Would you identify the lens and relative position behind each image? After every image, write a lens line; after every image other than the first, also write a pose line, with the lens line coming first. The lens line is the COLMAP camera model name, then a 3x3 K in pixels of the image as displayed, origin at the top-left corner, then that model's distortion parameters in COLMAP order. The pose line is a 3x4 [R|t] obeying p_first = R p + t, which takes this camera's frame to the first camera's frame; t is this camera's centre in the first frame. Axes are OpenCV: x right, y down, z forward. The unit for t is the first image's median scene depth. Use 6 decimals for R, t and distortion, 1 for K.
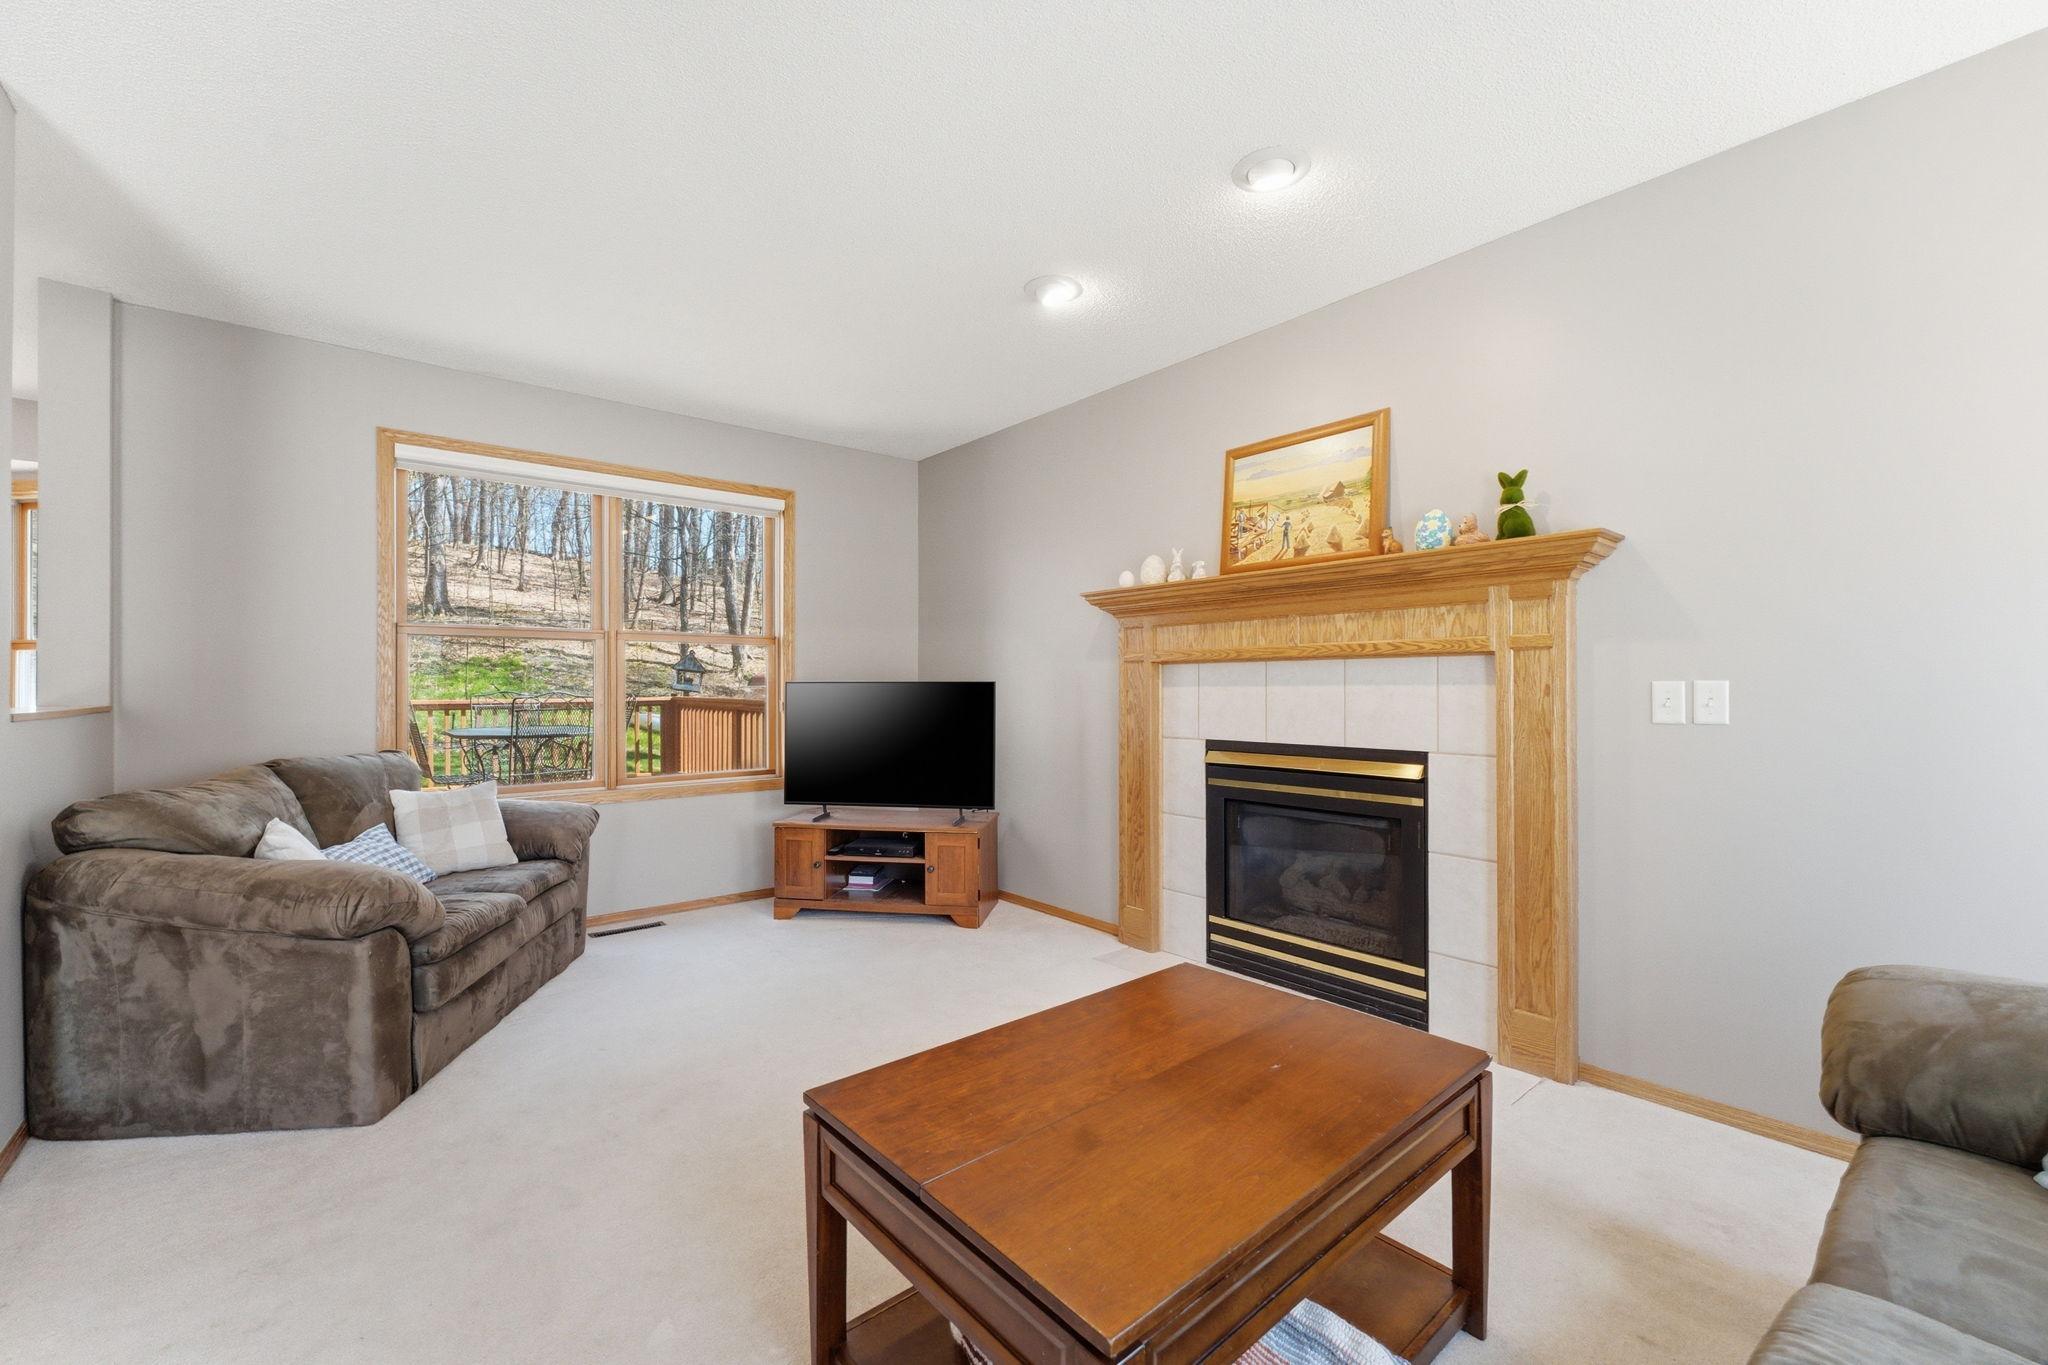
lens RADIAL K [[834.4, 0, 1038.3], [0, 834.4, 686.2], [0, 0, 1]] dist [-0.001169, 0.000680]
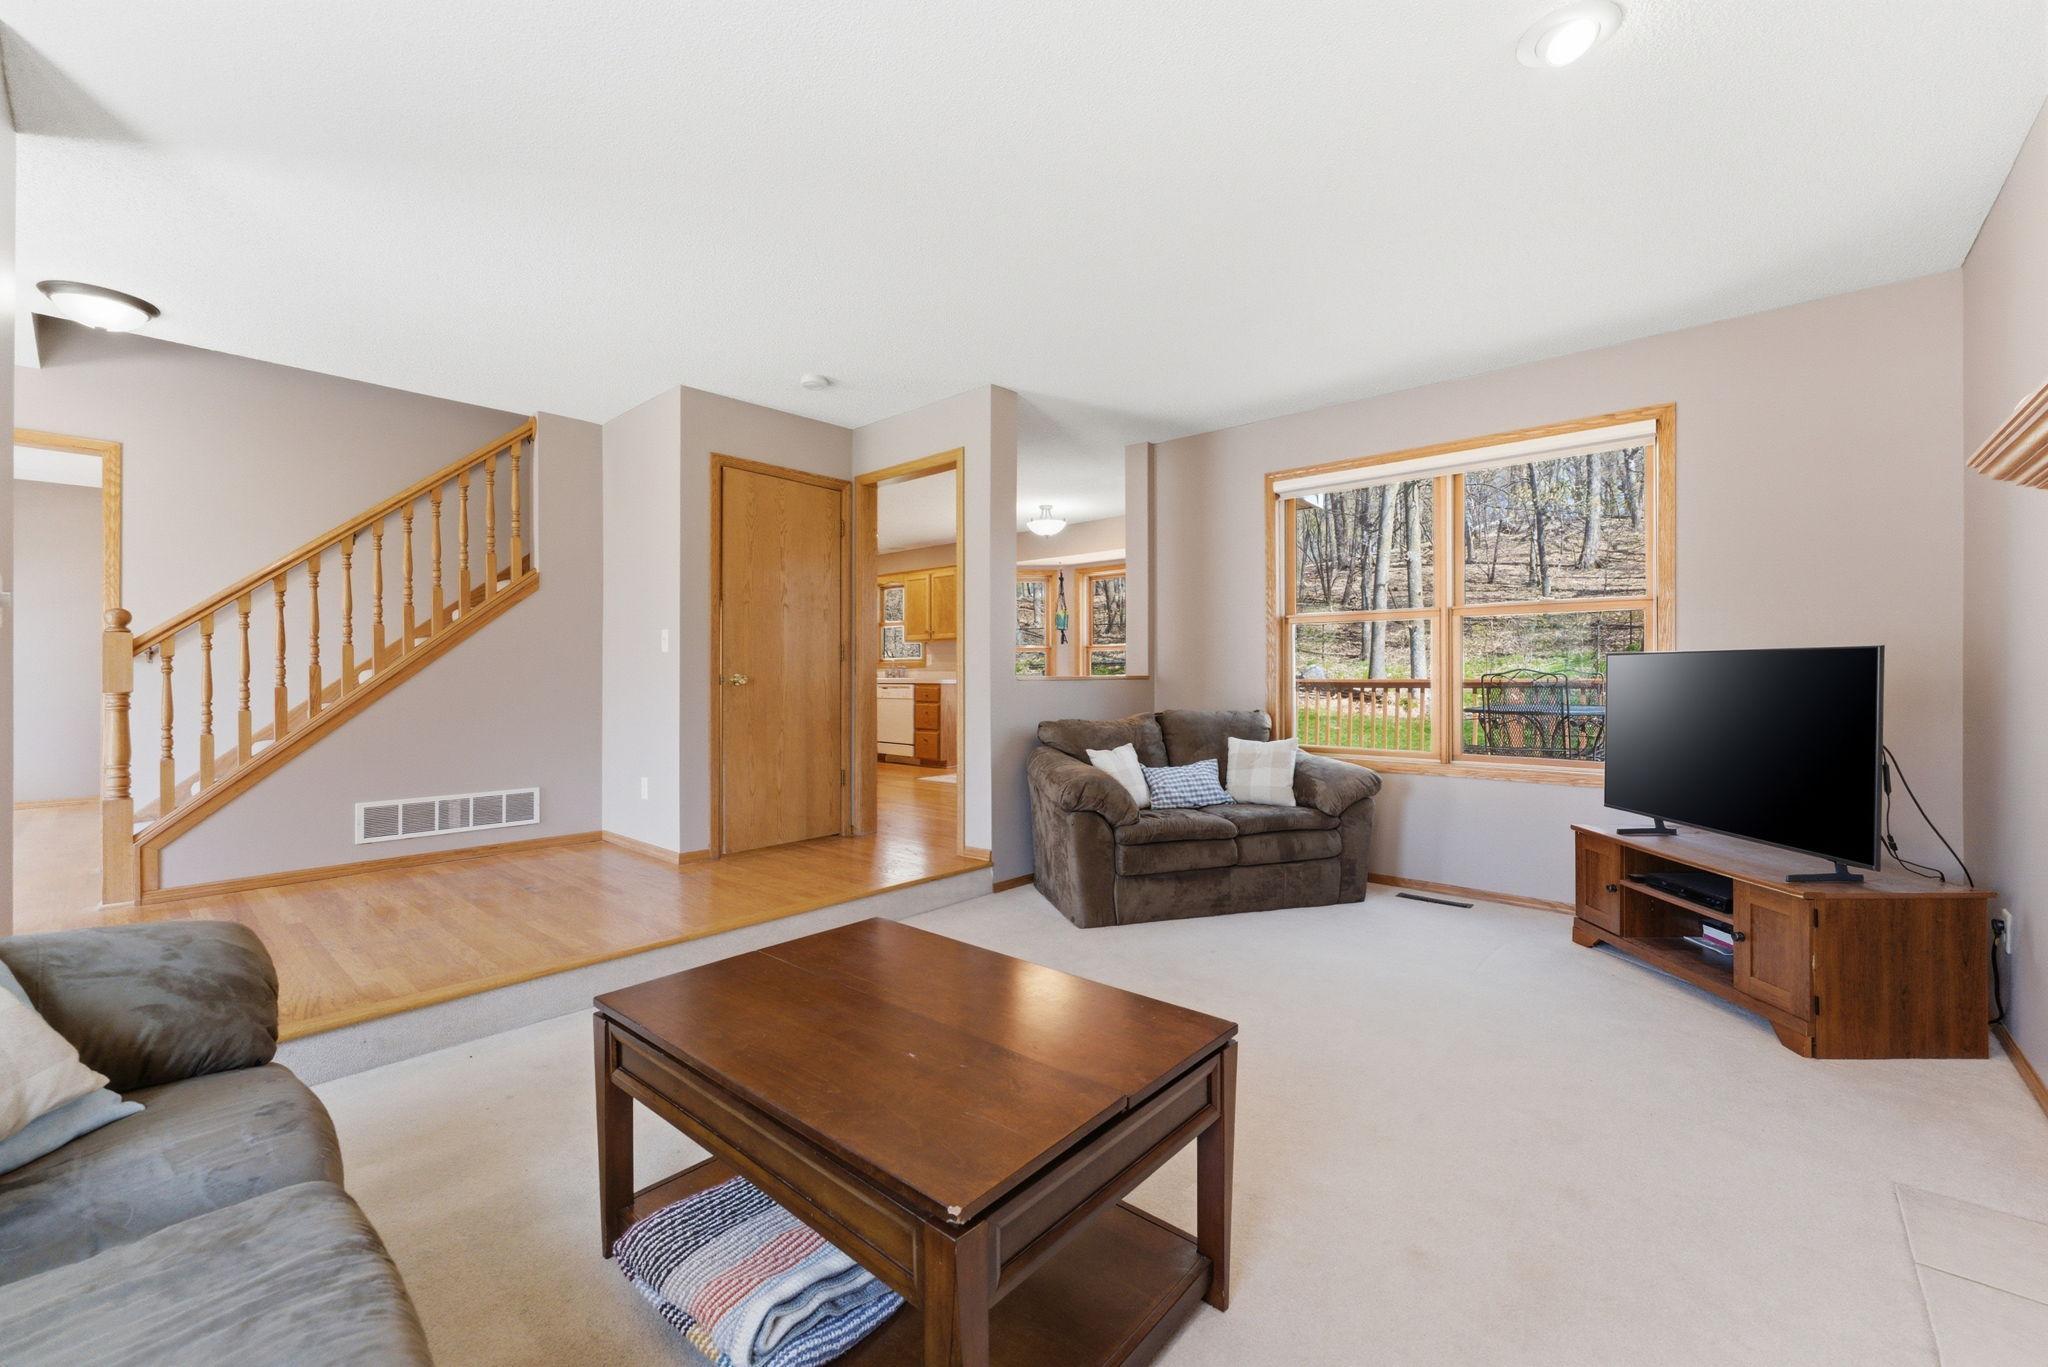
lens RADIAL K [[834.4, 0, 1029.8], [0, 834.4, 685.7], [0, 0, 1]] dist [-0.001169, 0.000680]
pose [[0.142167, 0.015948, -0.989714, 0.518445], [0.003209, 0.999858, 0.016572, 0.012430], [0.989838, -0.005532, 0.142095, 0.431868]]
